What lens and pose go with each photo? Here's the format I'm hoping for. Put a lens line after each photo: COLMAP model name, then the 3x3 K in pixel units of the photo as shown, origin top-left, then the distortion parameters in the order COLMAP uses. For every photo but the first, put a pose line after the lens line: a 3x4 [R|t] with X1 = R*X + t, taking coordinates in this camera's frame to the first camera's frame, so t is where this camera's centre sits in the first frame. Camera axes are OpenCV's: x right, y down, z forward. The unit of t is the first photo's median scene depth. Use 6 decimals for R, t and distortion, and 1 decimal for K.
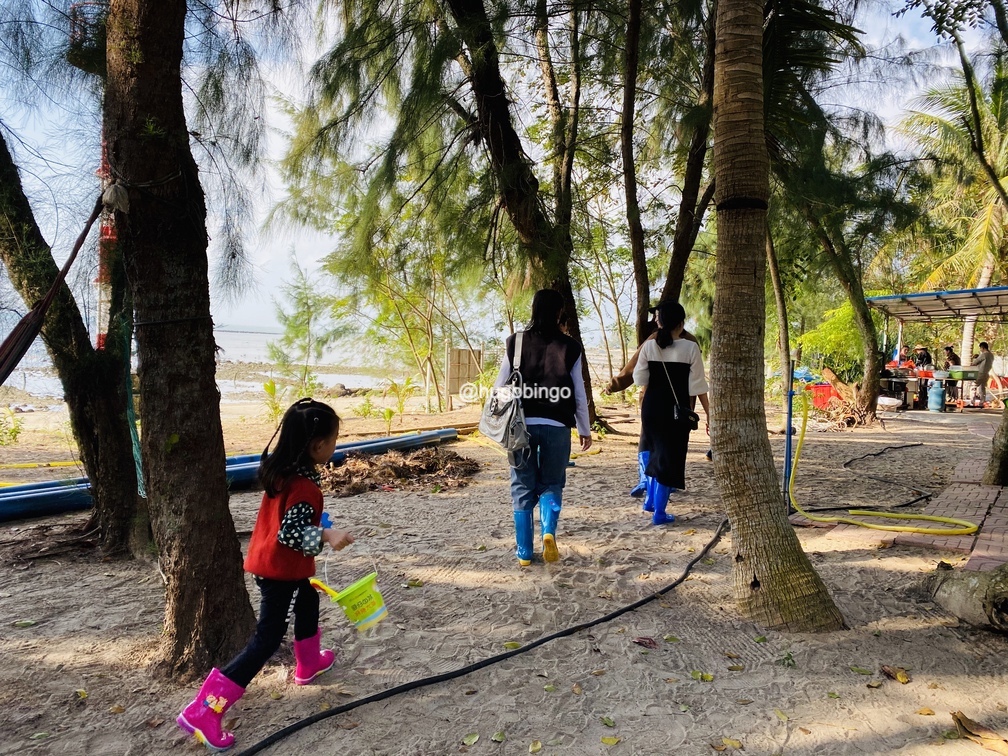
lens RADIAL K [[759.9, 0, 503.6], [0, 759.9, 376.0], [0, 0, 1]] dist [0.011943, -0.001207]
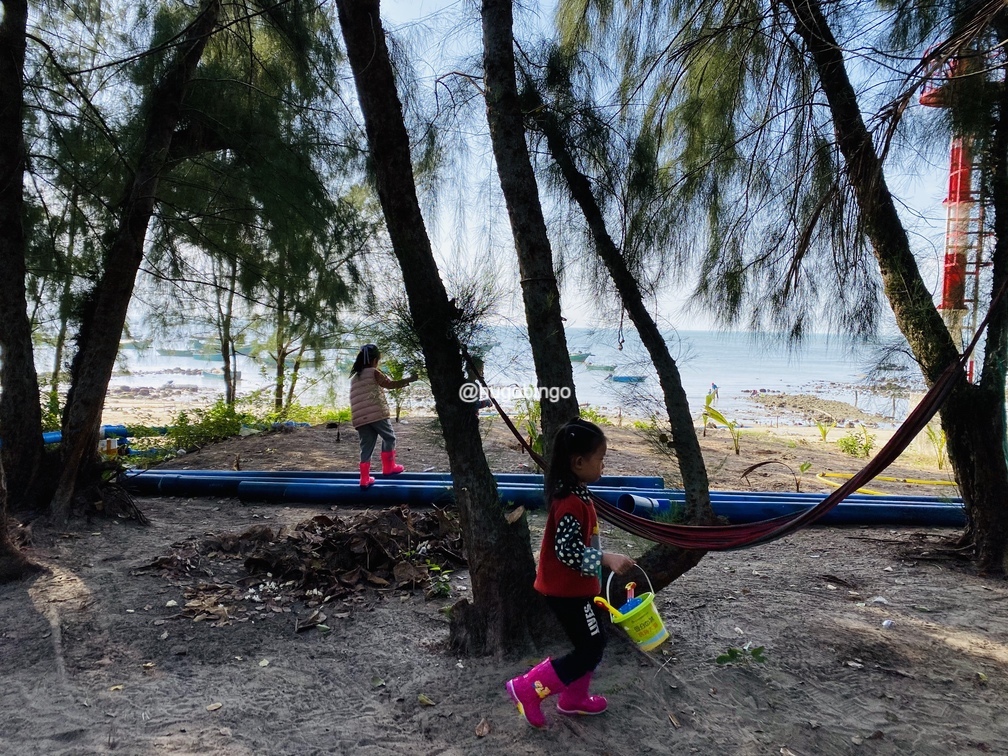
lens RADIAL K [[759.9, 0, 503.5], [0, 759.9, 376.4], [0, 0, 1]] dist [0.011943, -0.001207]
pose [[0.548839, 0.014743, -0.835798, 0.024318], [-0.035345, 0.999360, -0.005581, -0.017341], [0.835180, 0.032604, 0.549009, -0.200841]]
